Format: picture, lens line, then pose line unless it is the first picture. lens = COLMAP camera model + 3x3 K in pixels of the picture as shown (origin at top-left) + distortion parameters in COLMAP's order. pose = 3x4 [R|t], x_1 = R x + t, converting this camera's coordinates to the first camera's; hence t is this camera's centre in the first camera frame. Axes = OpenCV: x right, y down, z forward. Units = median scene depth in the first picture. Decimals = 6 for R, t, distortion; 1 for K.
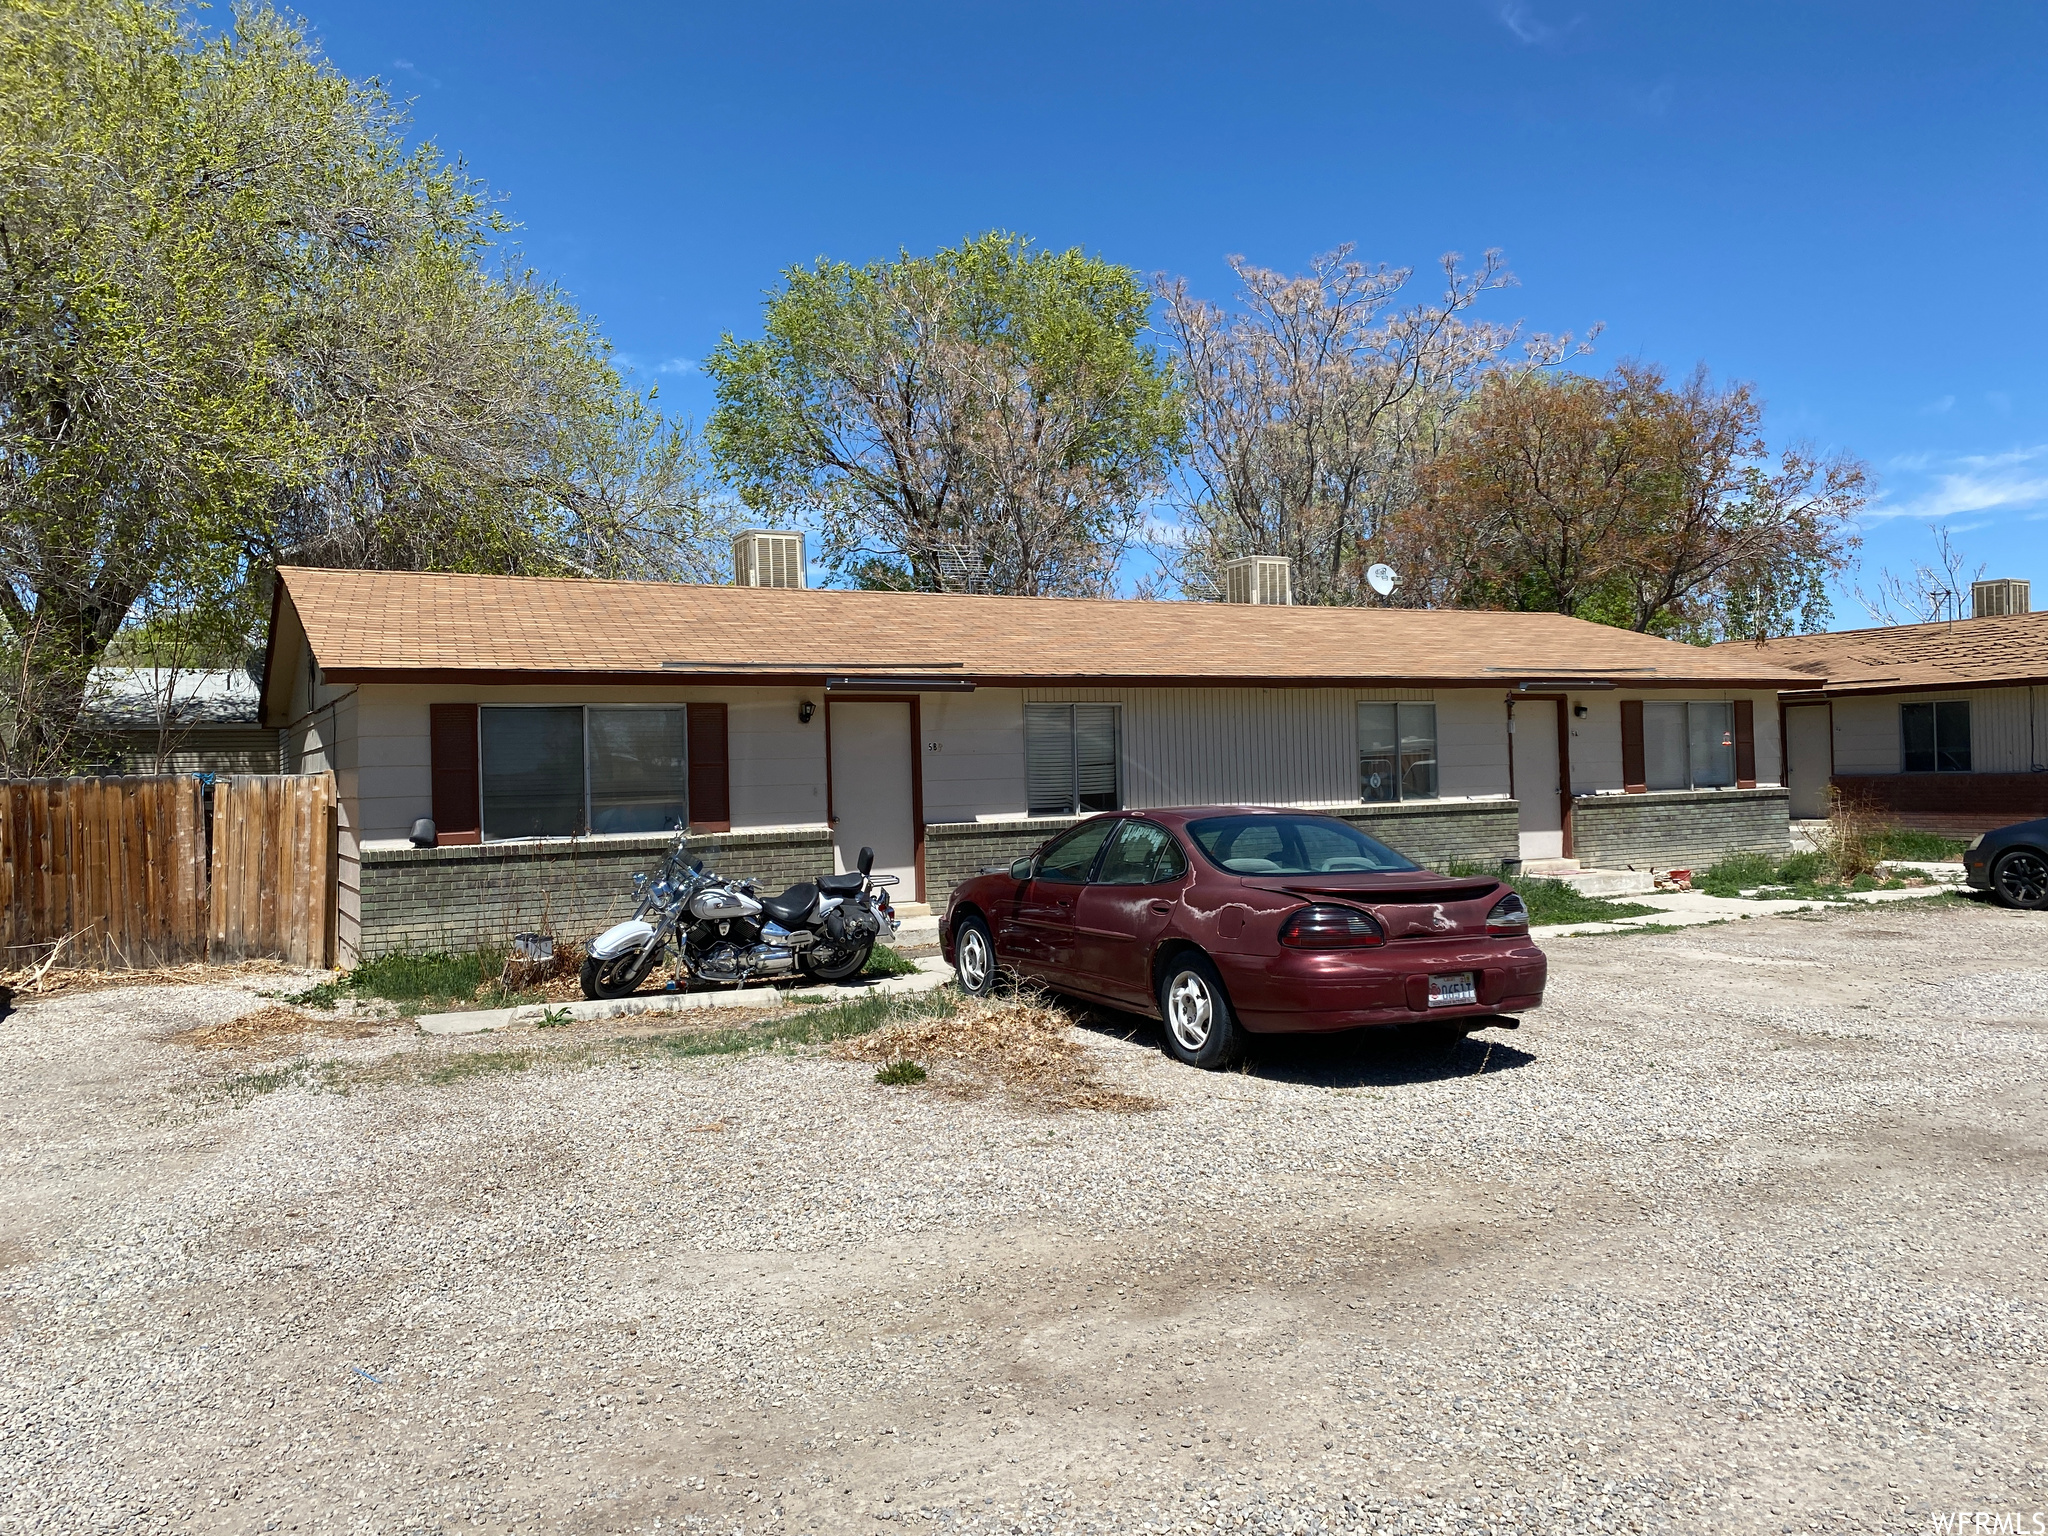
lens RADIAL K [[1550.3, 0, 1024.0], [0, 1550.3, 768.0], [0, 0, 1]] dist [-0.000325, 0.000019]
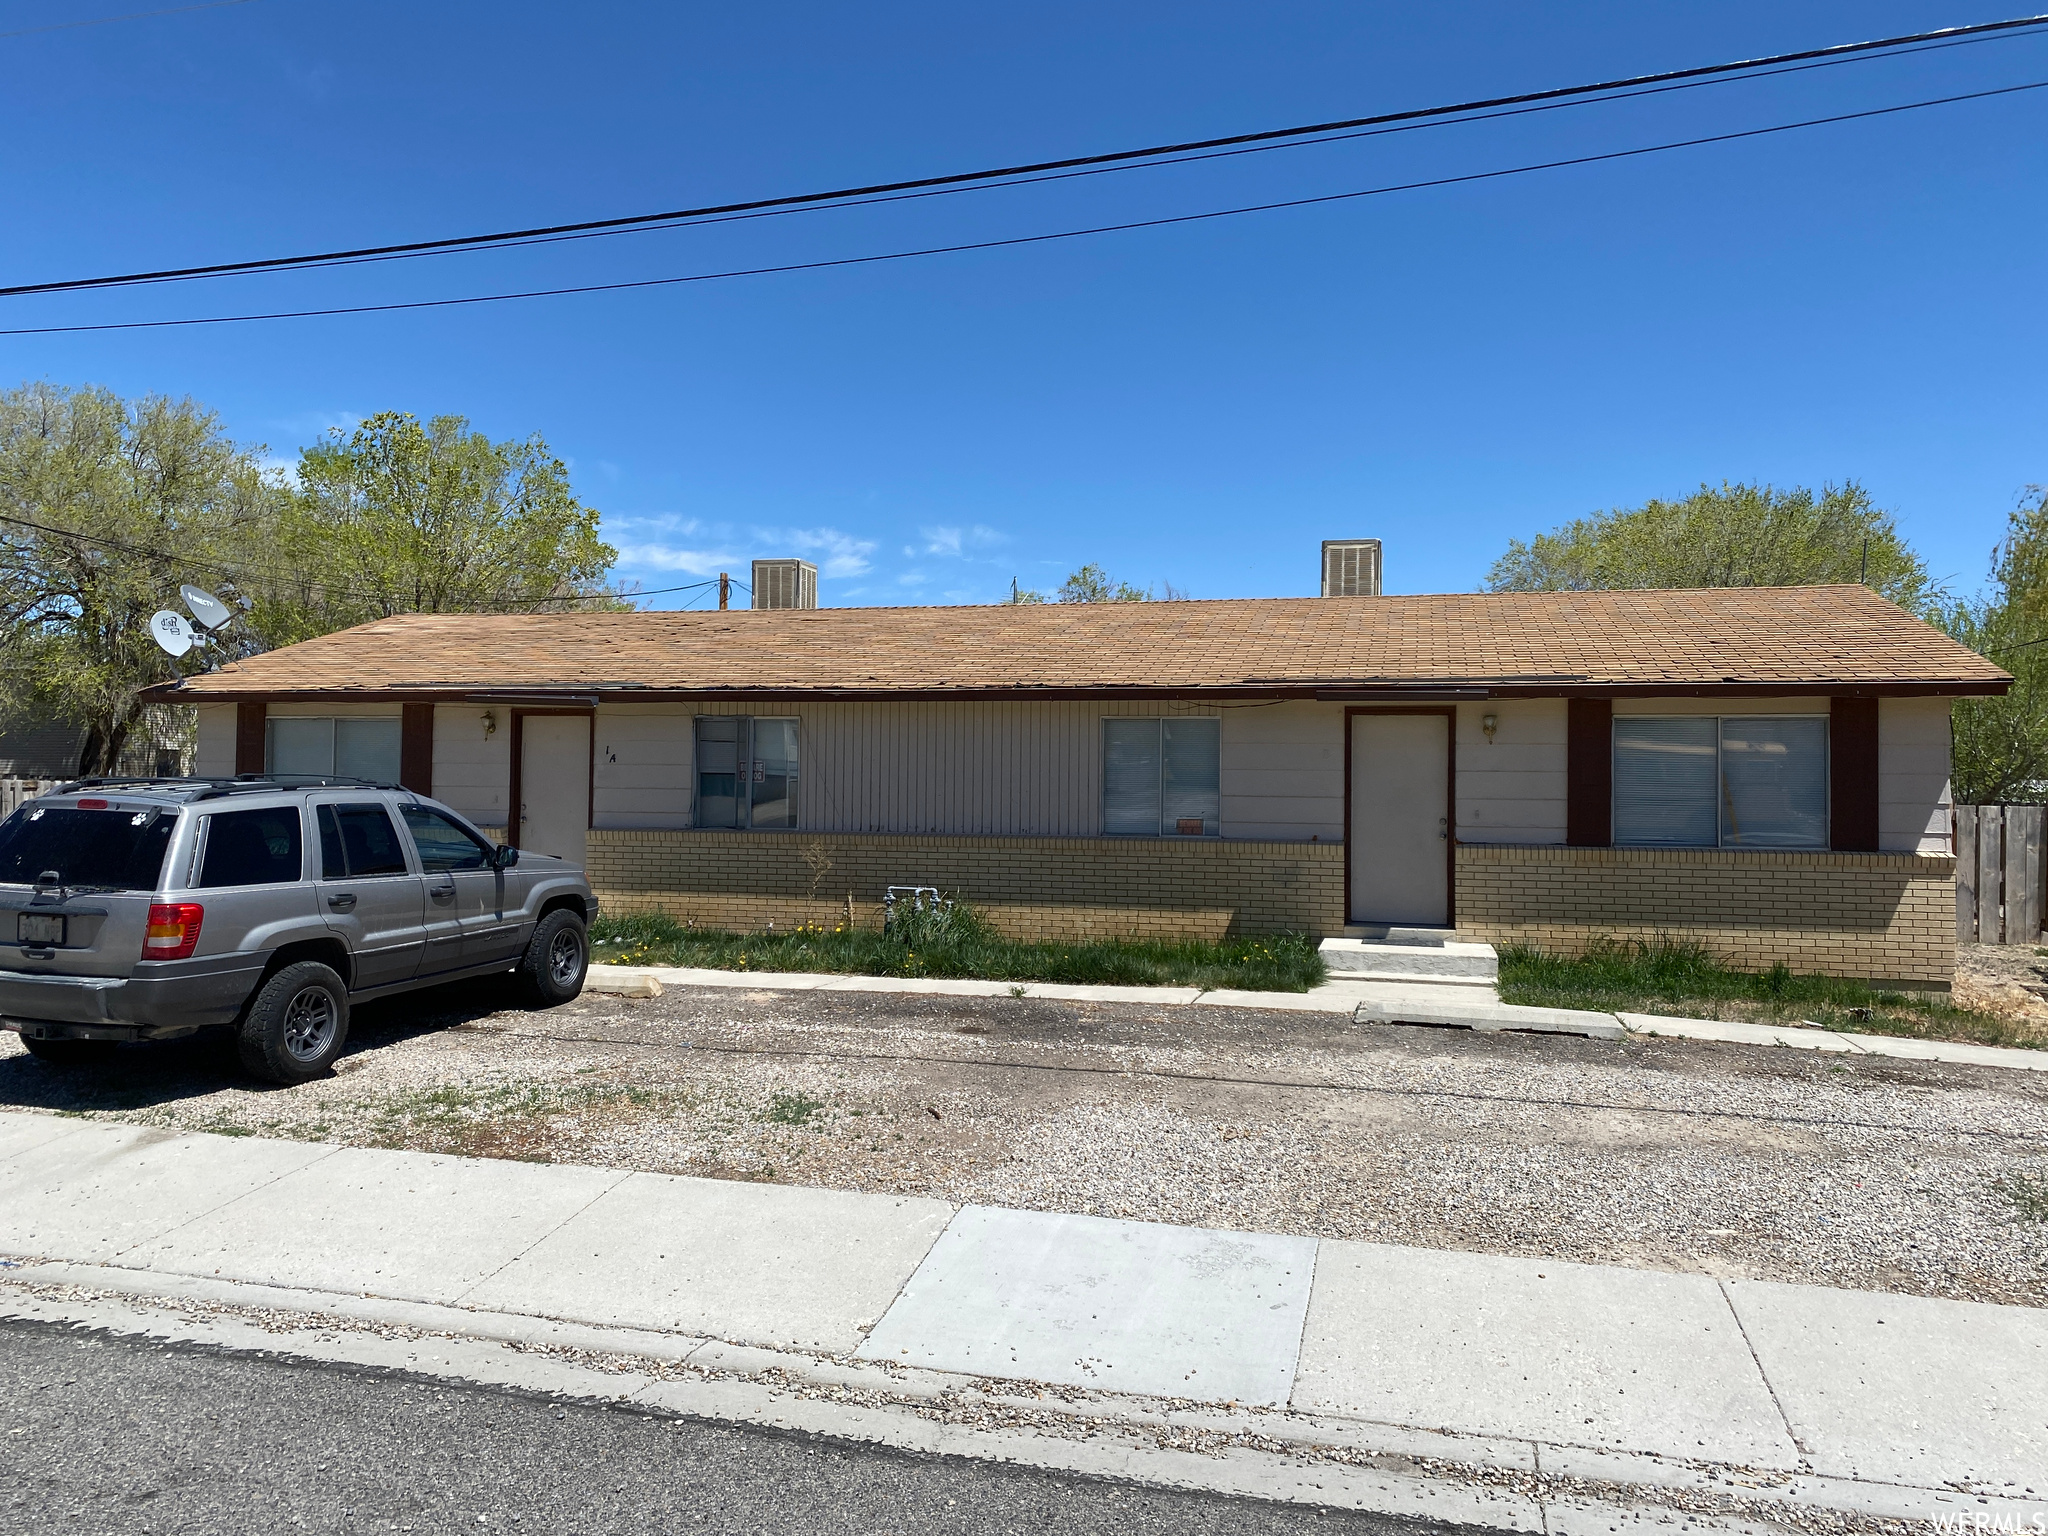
lens RADIAL K [[1550.3, 0, 1024.0], [0, 1550.3, 768.0], [0, 0, 1]] dist [-0.000325, 0.000019]
pose [[0.770128, 0.026671, -0.637332, 0.928807], [-0.030880, 0.999513, 0.004513, -0.020909], [0.637142, 0.016205, 0.770576, 0.380825]]
